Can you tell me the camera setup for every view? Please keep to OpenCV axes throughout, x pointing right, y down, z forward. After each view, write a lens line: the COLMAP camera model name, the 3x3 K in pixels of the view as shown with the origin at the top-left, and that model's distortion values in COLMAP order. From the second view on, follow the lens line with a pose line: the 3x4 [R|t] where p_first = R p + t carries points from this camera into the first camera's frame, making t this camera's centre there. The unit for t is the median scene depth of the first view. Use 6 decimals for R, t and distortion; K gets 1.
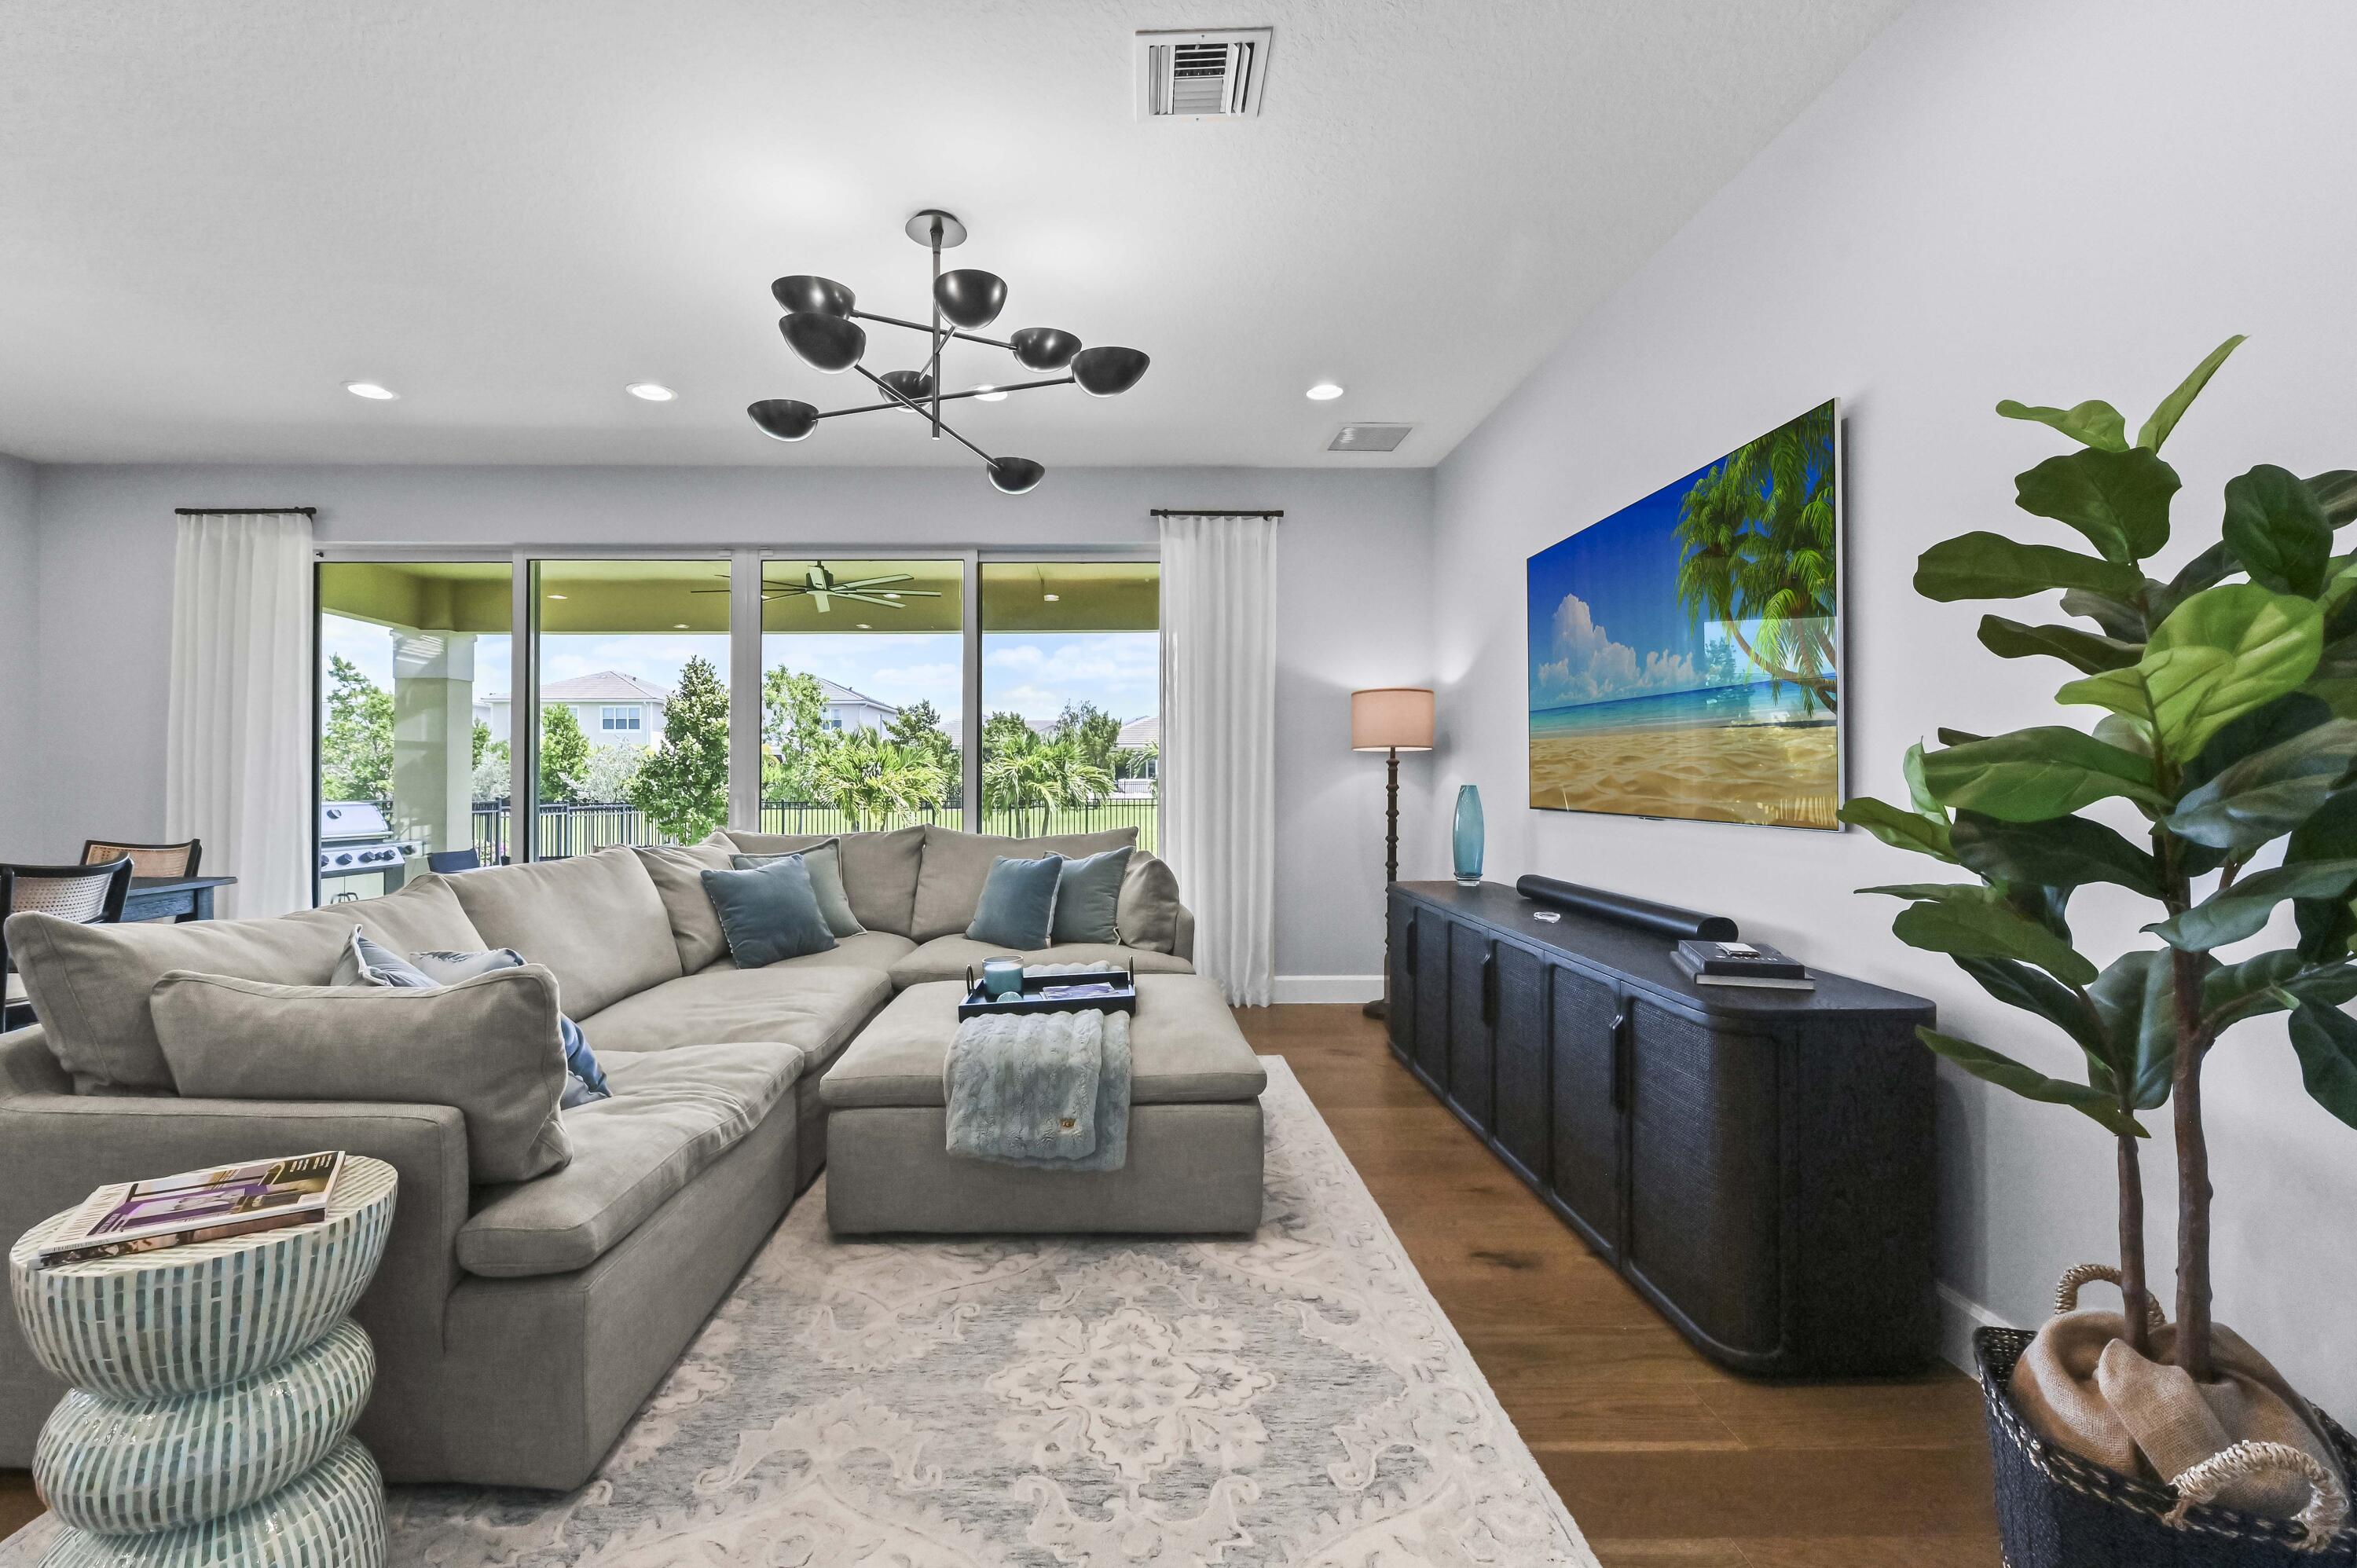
lens RADIAL K [[1063.1, 0, 1119.6], [0, 1063.1, 770.1], [0, 0, 1]] dist [0.004427, -0.000530]
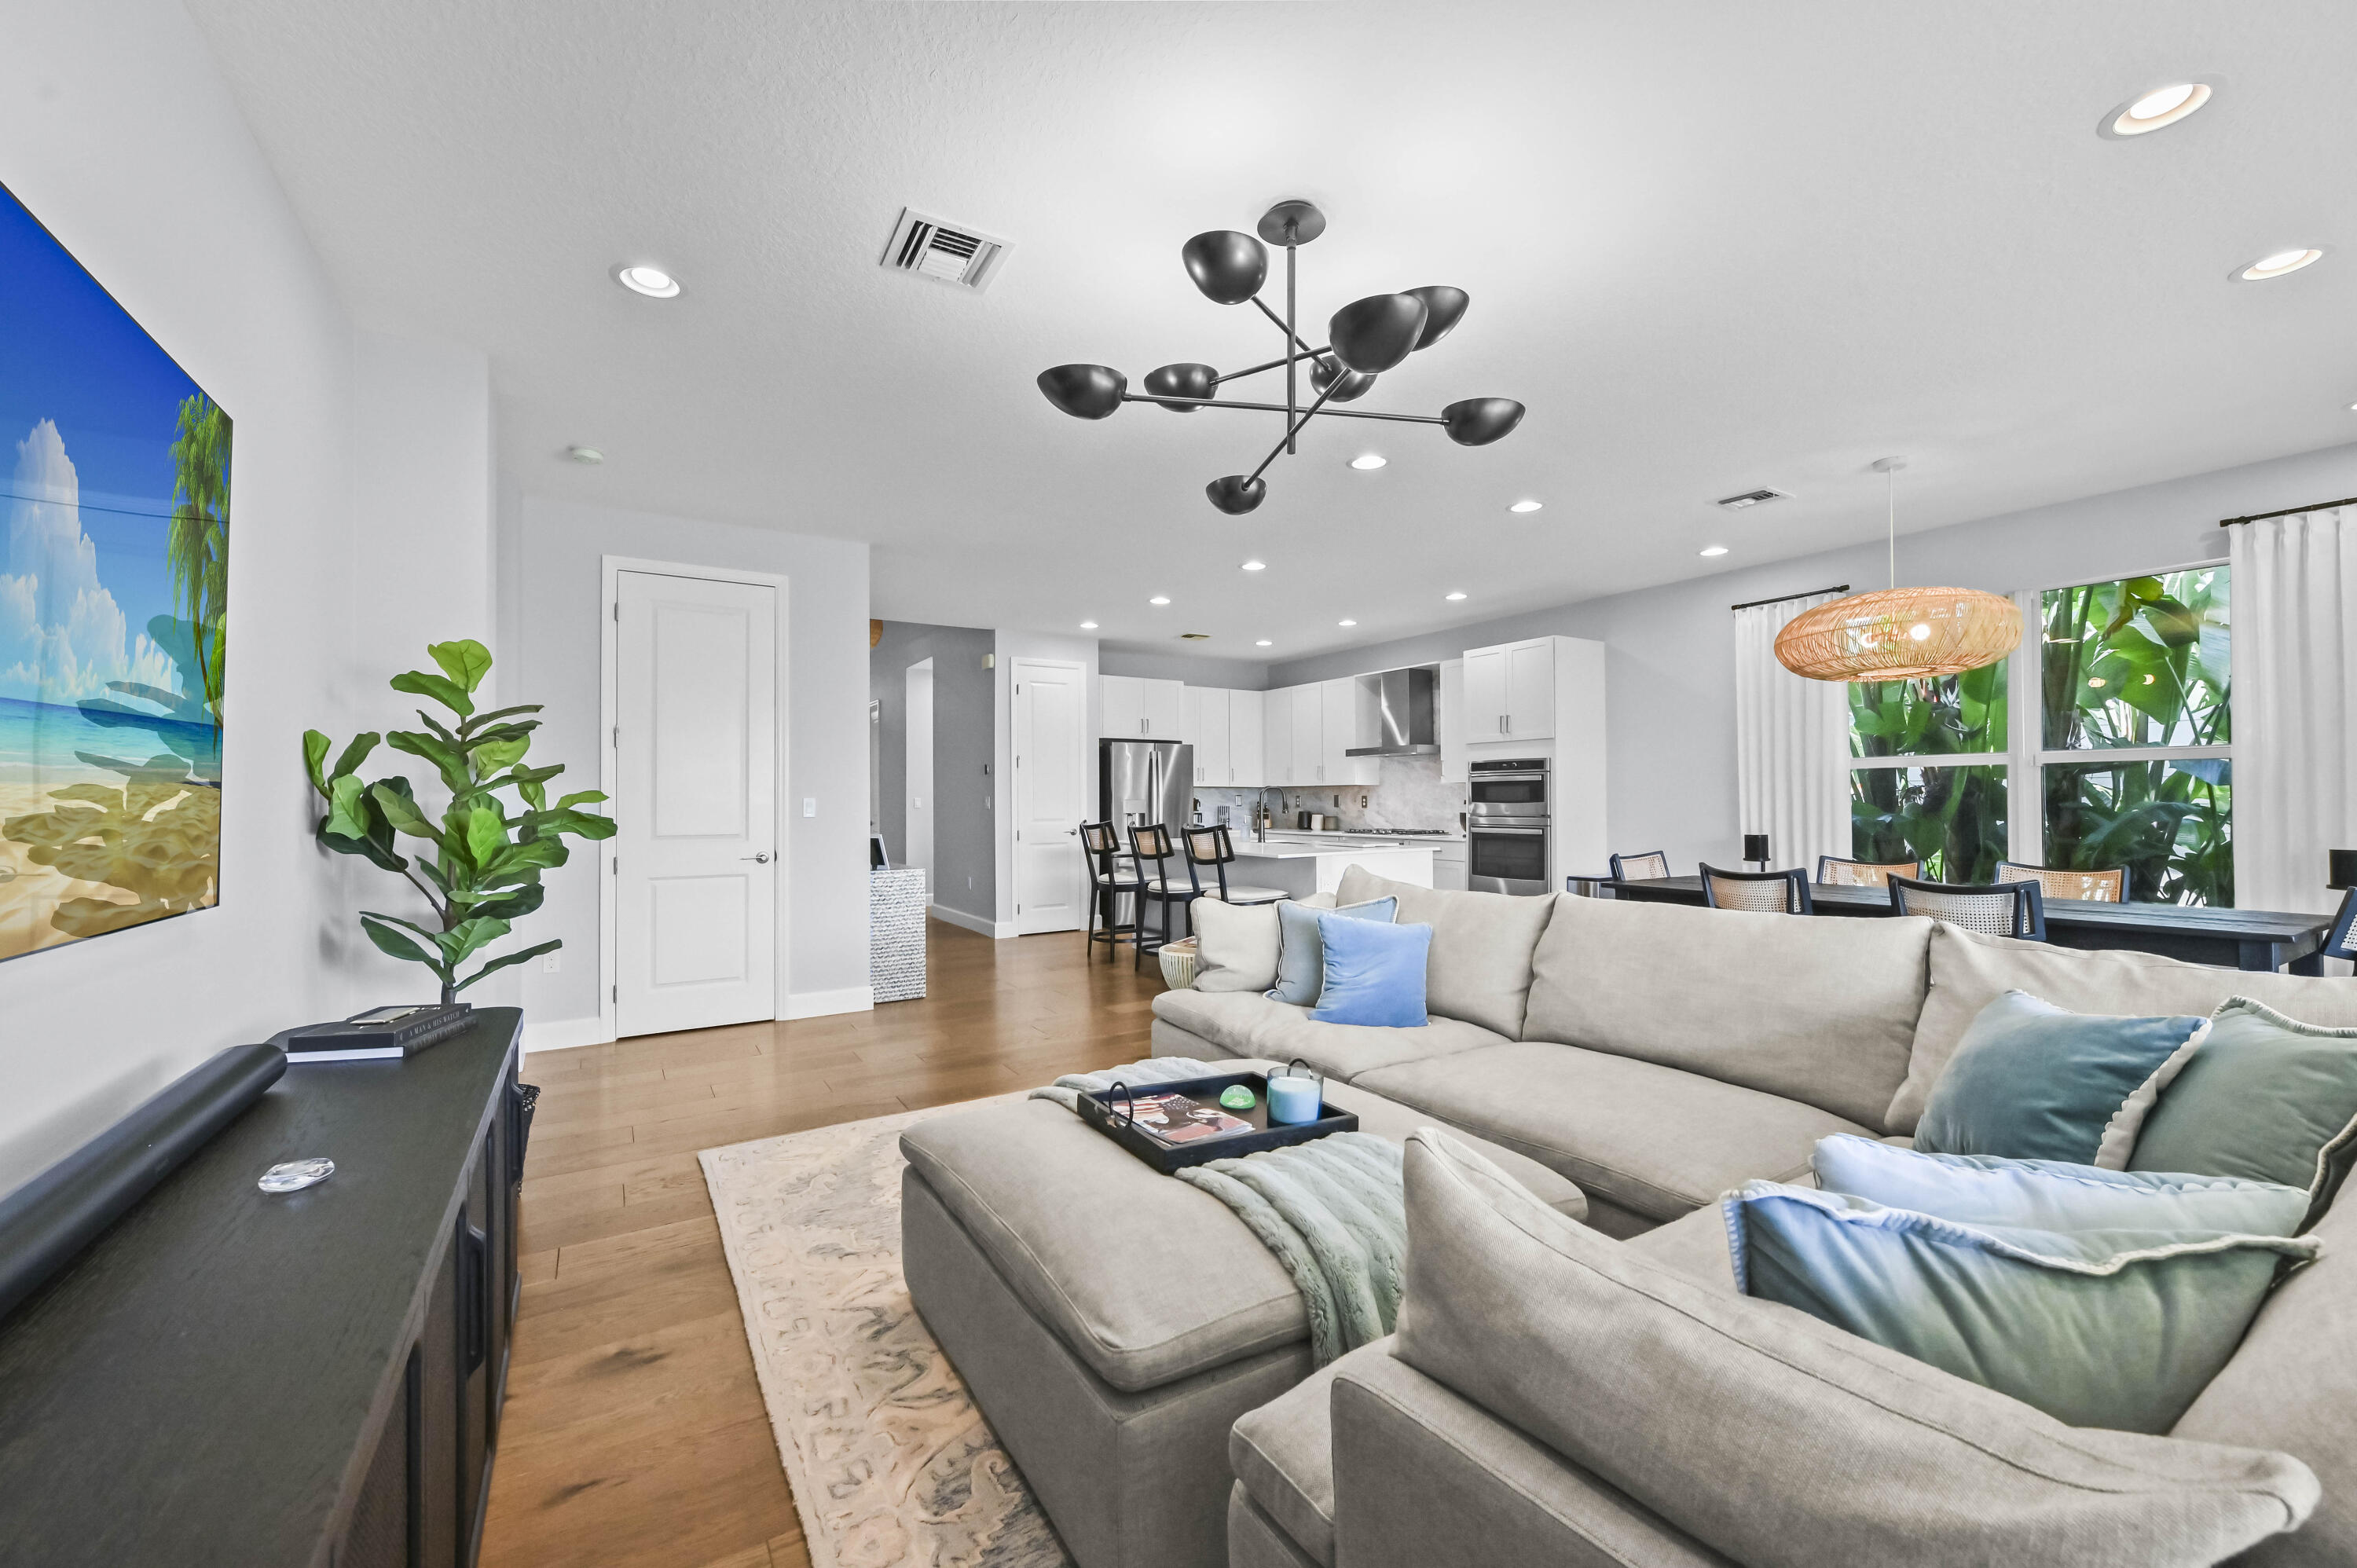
lens RADIAL K [[940.8, 0, 1181.9], [0, 940.8, 787.1], [0, 0, 1]] dist [0.004240, -0.001495]
pose [[-0.844901, 0.001866, -0.534919, 0.338799], [0.013436, 0.999752, -0.017735, -0.012335], [0.534753, -0.022172, -0.844717, 1.658579]]
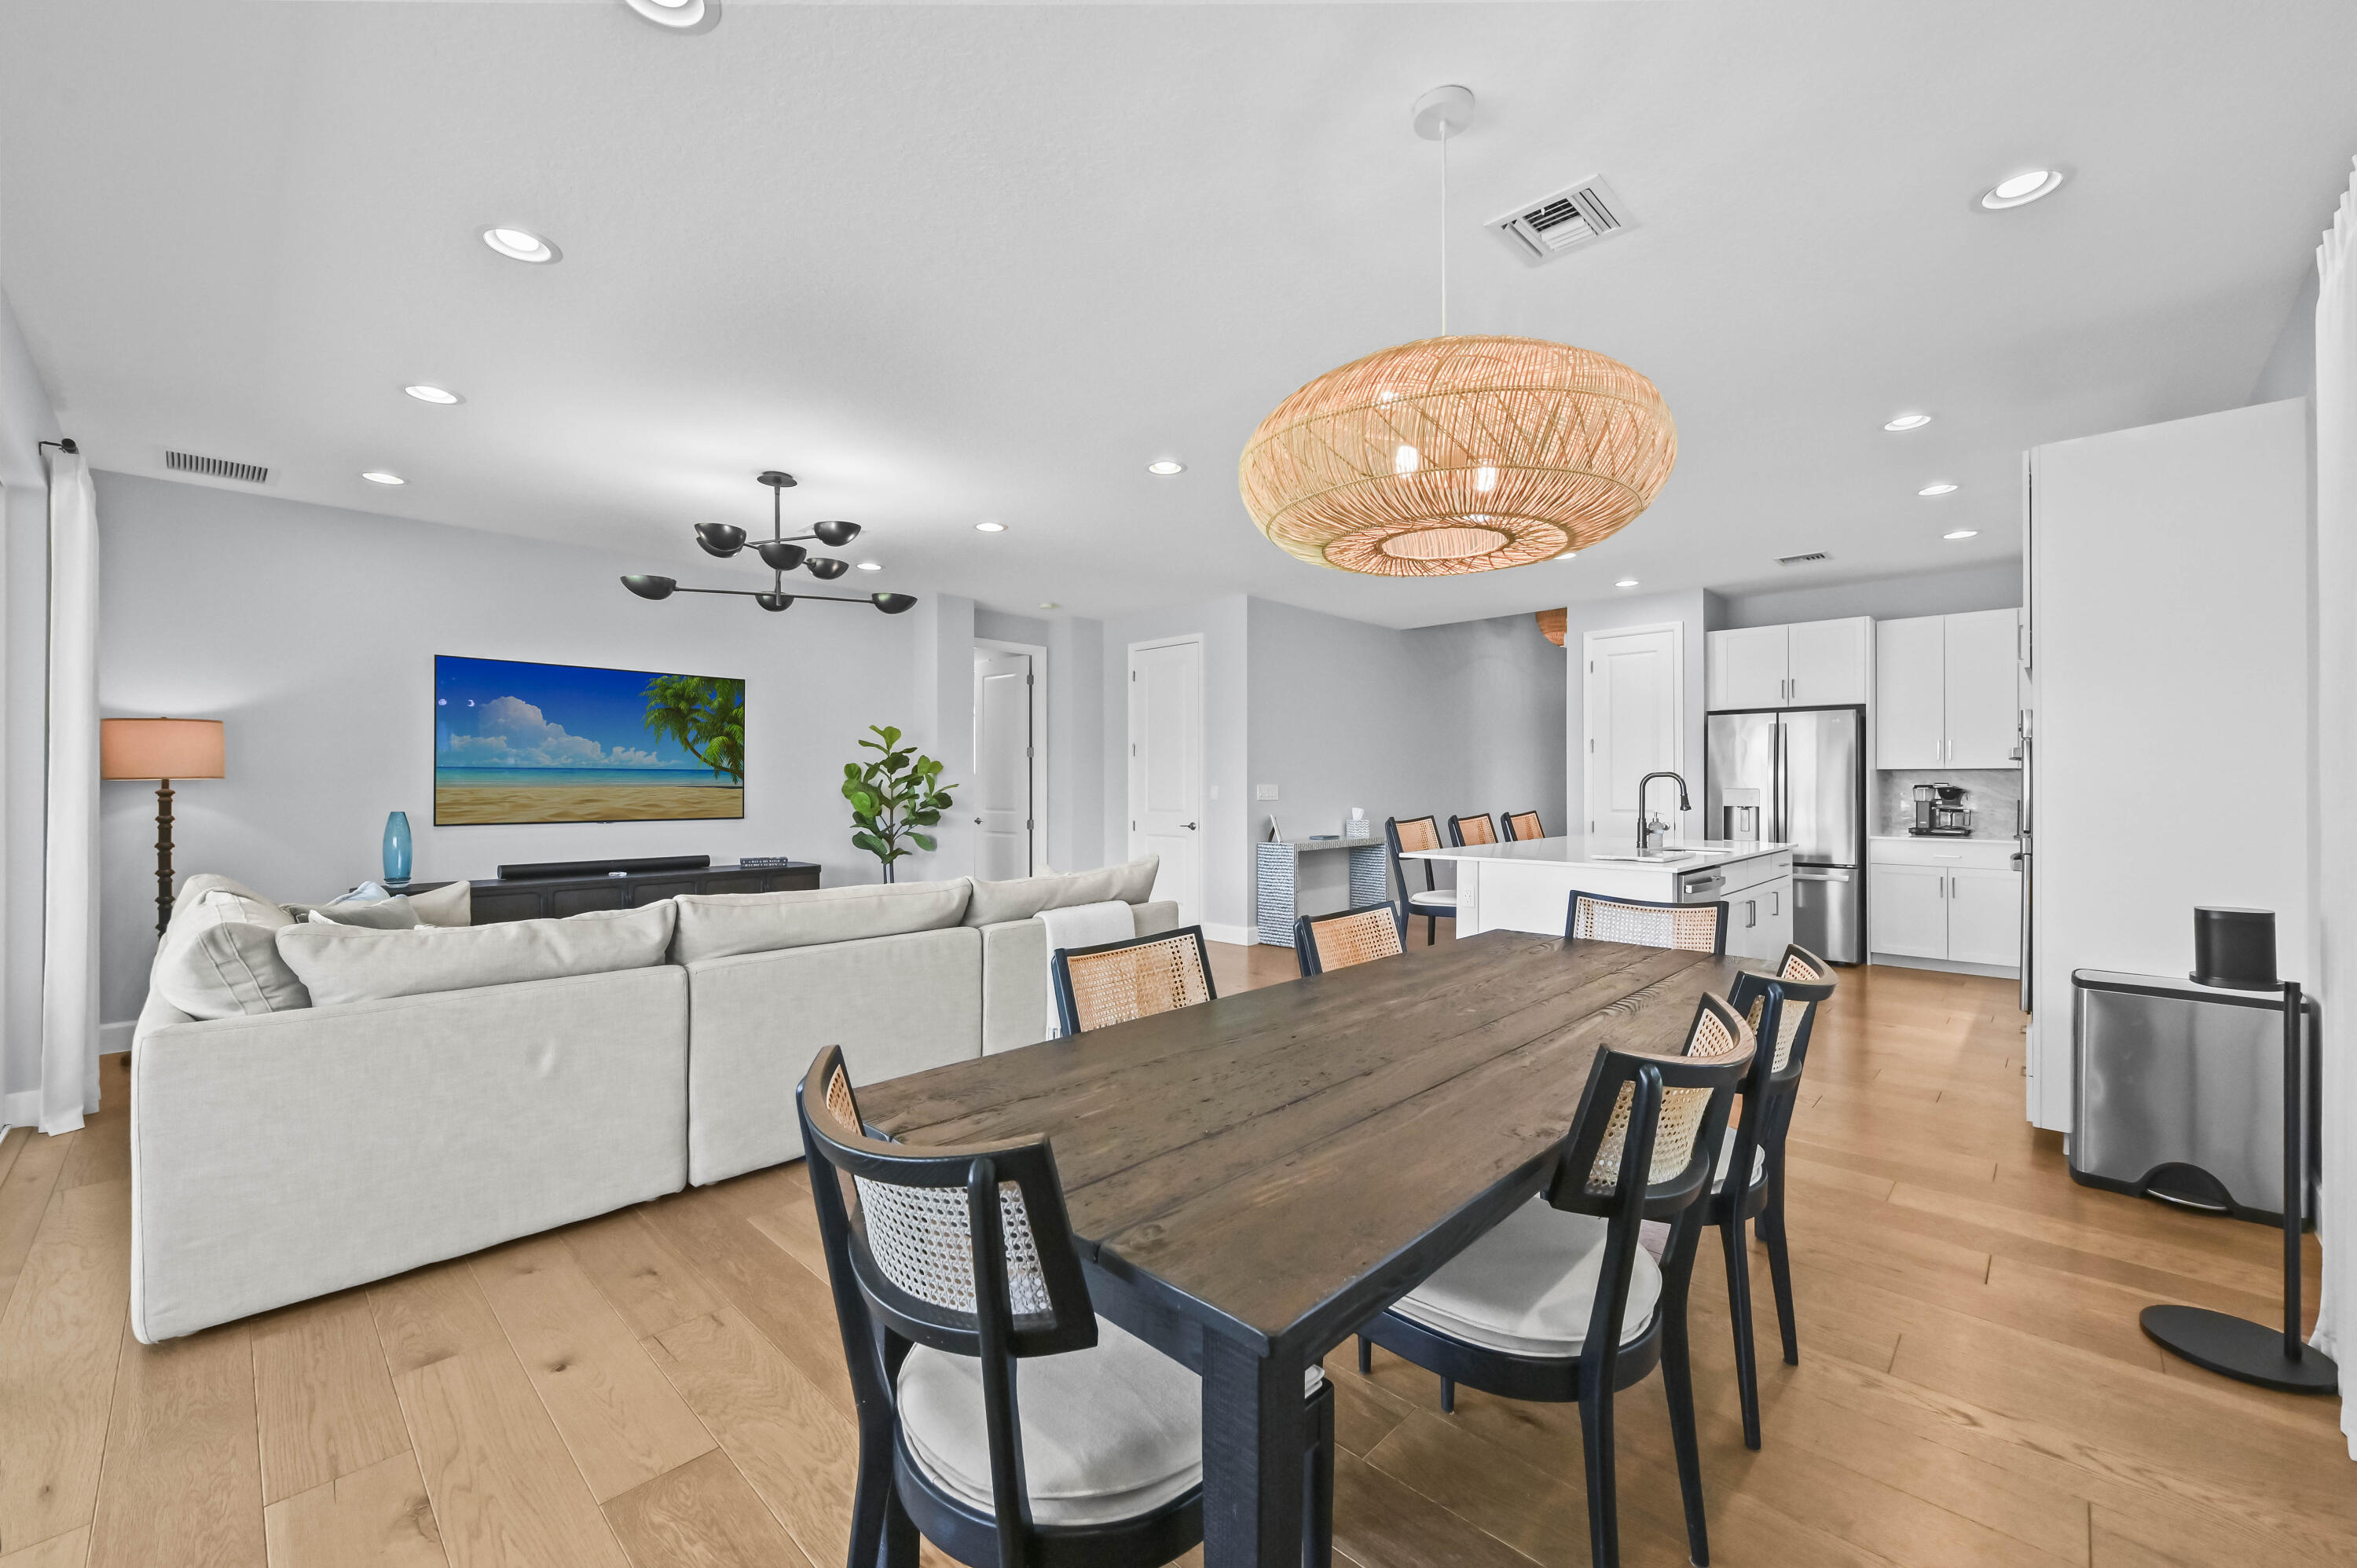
lens RADIAL K [[940.8, 0, 1177.0], [0, 940.8, 783.0], [0, 0, 1]] dist [0.004240, -0.001495]
pose [[-0.729472, 0.006069, 0.683984, -1.659011], [-0.000542, 0.999955, -0.009450, -0.017386], [-0.684010, -0.007264, -0.729436, 1.682840]]
